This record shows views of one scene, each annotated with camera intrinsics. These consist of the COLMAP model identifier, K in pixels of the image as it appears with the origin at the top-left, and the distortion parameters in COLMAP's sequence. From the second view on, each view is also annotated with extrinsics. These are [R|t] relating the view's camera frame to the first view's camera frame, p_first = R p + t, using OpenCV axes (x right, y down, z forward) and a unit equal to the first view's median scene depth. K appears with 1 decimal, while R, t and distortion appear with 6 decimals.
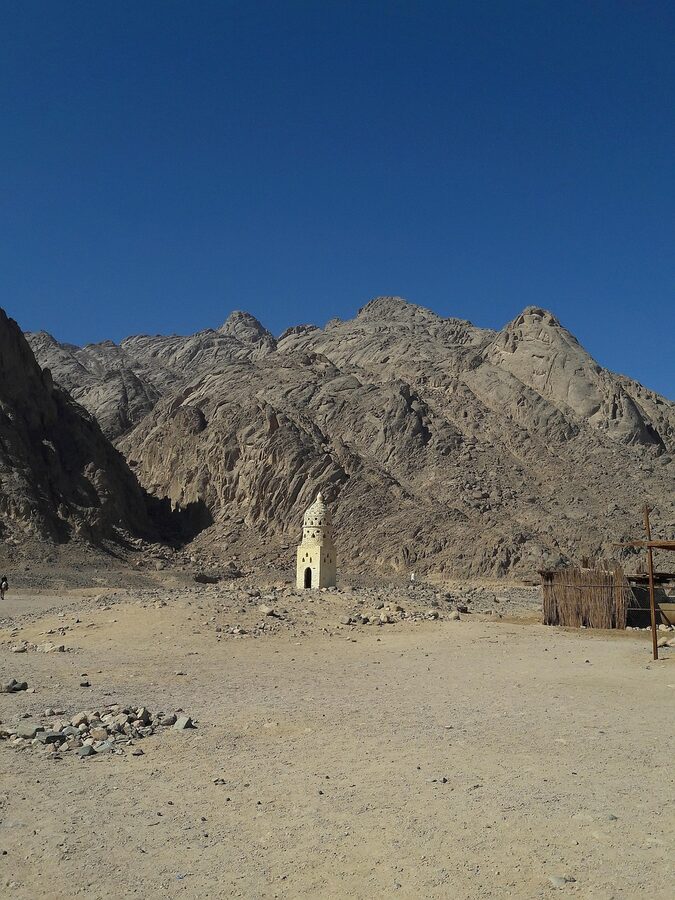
lens RADIAL K [[1049.0, 0, 337.5], [0, 1049.0, 450.0], [0, 0, 1]] dist [0.390713, -0.886004]
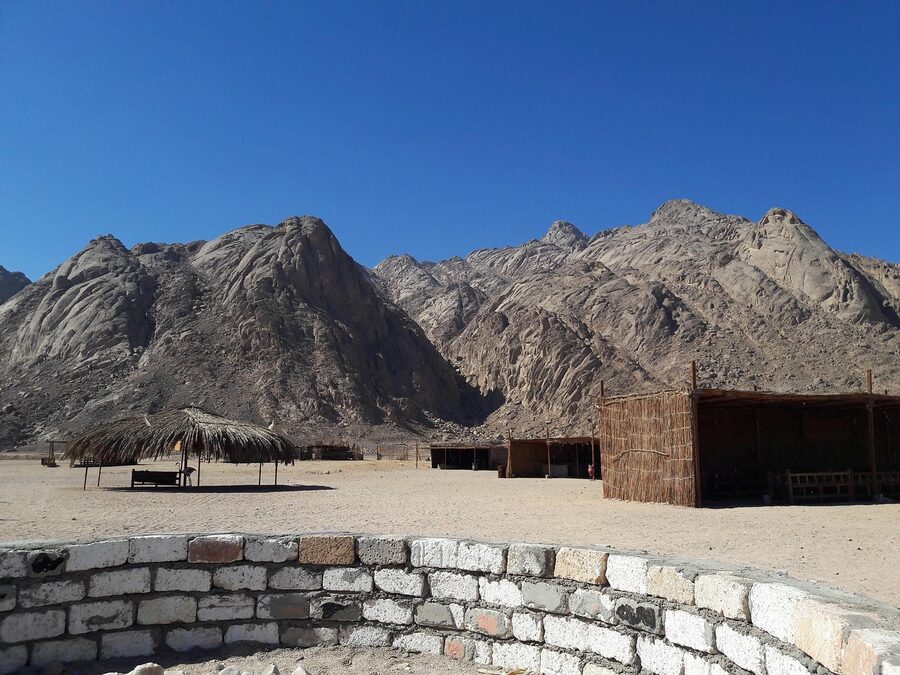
lens RADIAL K [[1049.0, 0, 450.0], [0, 1049.0, 337.5], [0, 0, 1]] dist [0.390713, -0.886004]
pose [[0.949523, -0.056266, -0.308609, 0.213939], [0.062649, 0.997977, 0.010803, -0.030262], [0.307377, -0.029592, 0.951128, -0.247324]]
